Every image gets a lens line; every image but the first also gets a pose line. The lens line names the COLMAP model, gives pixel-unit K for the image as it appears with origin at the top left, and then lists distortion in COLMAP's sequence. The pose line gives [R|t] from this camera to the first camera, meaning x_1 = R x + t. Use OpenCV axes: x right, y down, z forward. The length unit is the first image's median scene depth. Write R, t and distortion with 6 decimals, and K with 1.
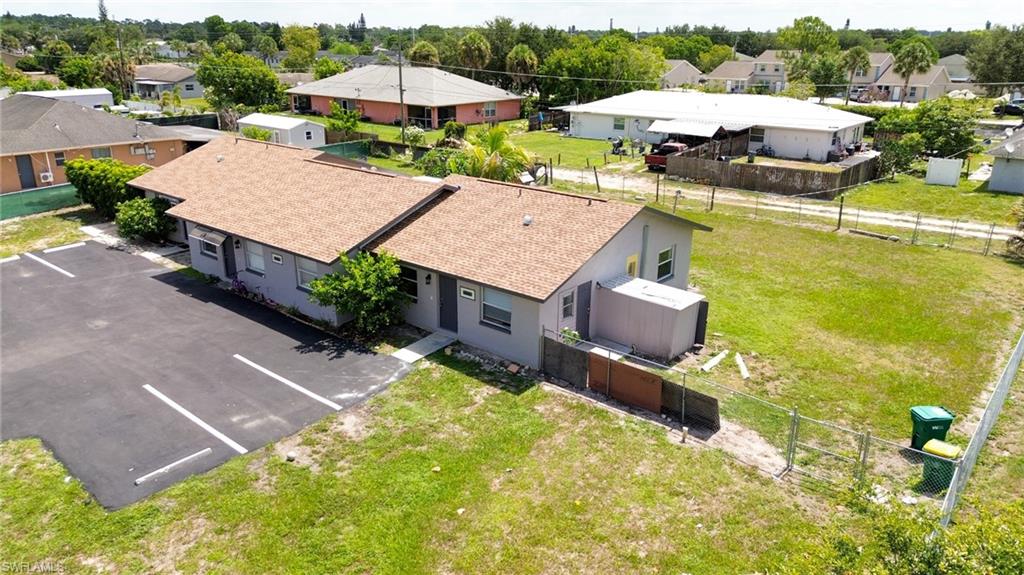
lens RADIAL K [[725.7, 0, 511.7], [0, 725.7, 289.3], [0, 0, 1]] dist [0.064024, -0.066007]
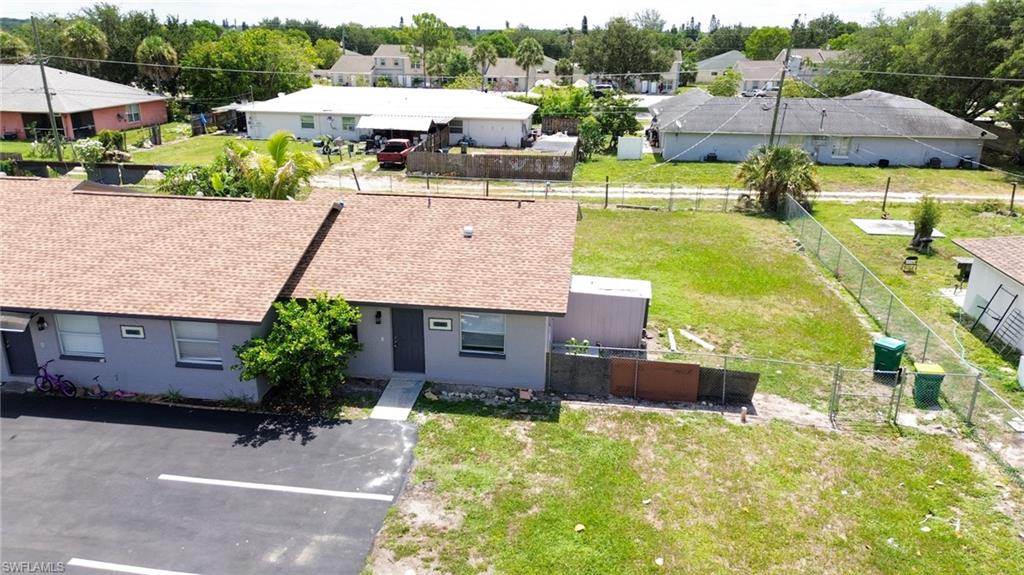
lens RADIAL K [[725.7, 0, 512.1], [0, 725.7, 281.9], [0, 0, 1]] dist [0.064024, -0.066007]
pose [[0.845017, -0.168586, 0.507469, -0.413745], [0.169736, 0.984488, 0.044419, -0.067287], [-0.507086, 0.048601, 0.860524, 0.209109]]
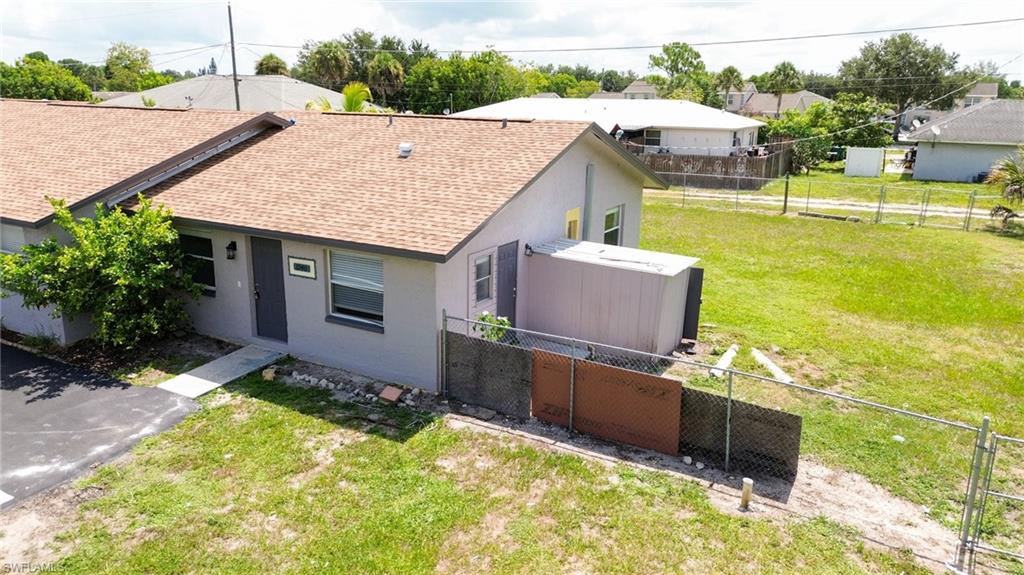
lens RADIAL K [[725.7, 0, 512.4], [0, 725.7, 287.7], [0, 0, 1]] dist [0.064024, -0.066007]
pose [[0.983822, -0.037990, 0.175074, -0.000478], [0.050392, 0.996483, -0.066948, 0.066291], [-0.171915, 0.074688, 0.982277, 0.412371]]
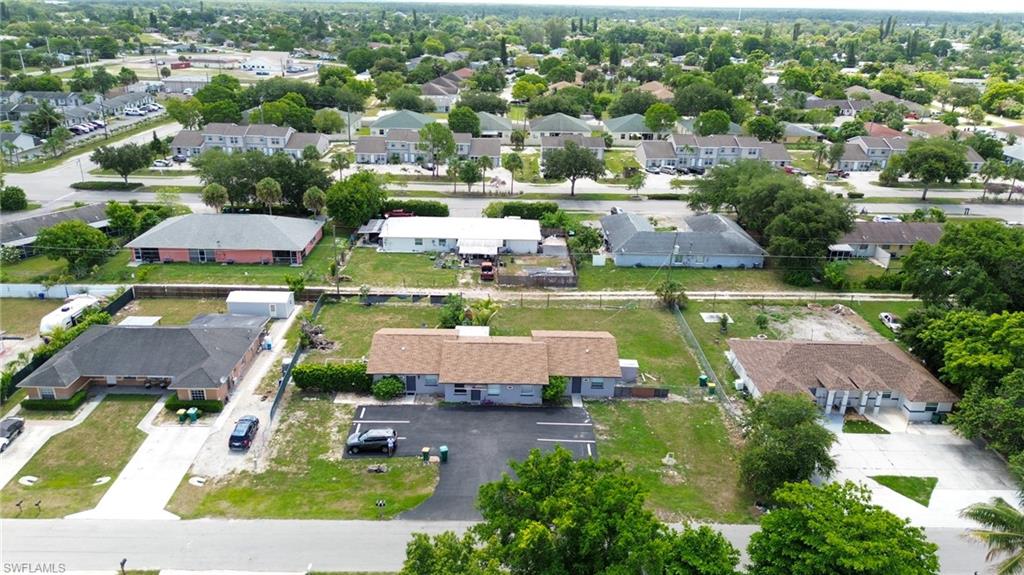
lens RADIAL K [[725.7, 0, 508.1], [0, 725.7, 280.2], [0, 0, 1]] dist [0.064024, -0.066007]
pose [[0.766341, -0.221758, 0.602946, -2.131485], [0.197014, 0.974436, 0.107985, -0.828224], [-0.611479, 0.036035, 0.790440, -1.319278]]
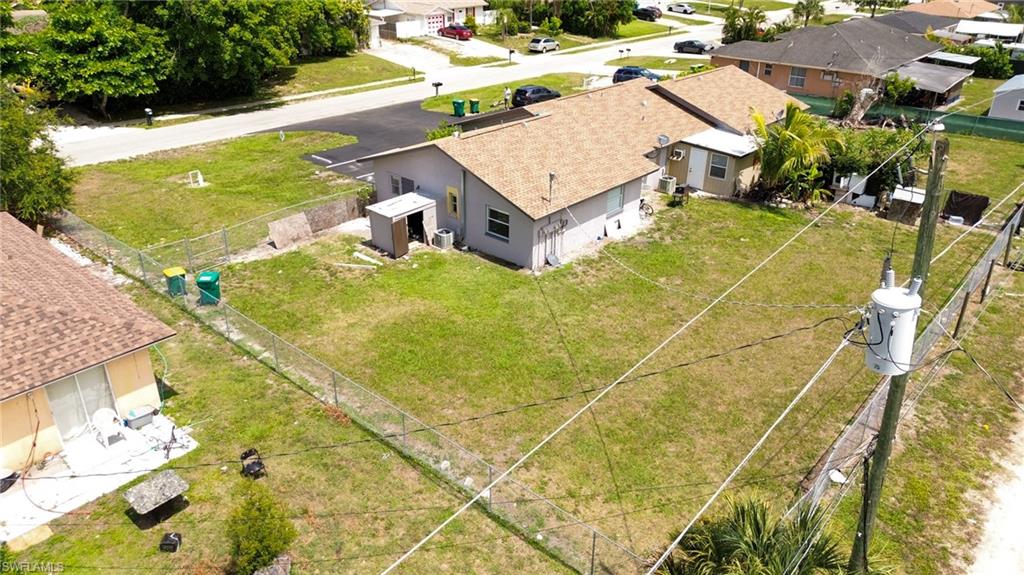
lens RADIAL K [[725.7, 0, 506.1], [0, 725.7, 289.0], [0, 0, 1]] dist [0.064024, -0.066007]
pose [[-0.039937, 0.440175, -0.897023, 1.422022], [-0.337750, 0.838951, 0.426715, -0.484828], [0.940388, 0.320011, 0.115164, 1.064414]]
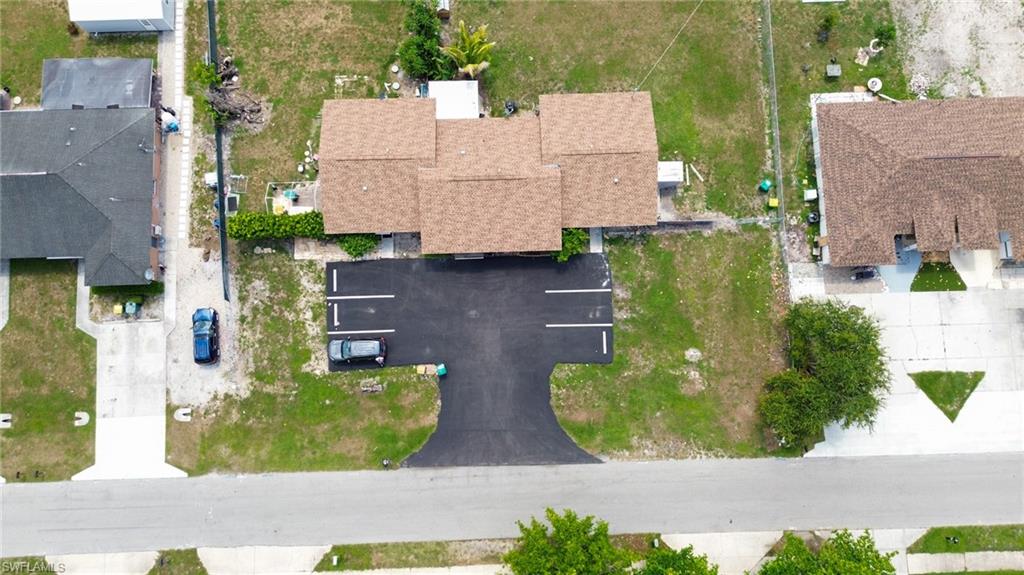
lens RADIAL K [[725.7, 0, 507.2], [0, 725.7, 290.8], [0, 0, 1]] dist [0.064024, -0.066007]
pose [[0.749596, -0.656518, 0.084199, -0.680771], [0.220769, 0.367914, 0.903272, -2.195579], [-0.623993, -0.658501, 0.420726, 0.020801]]
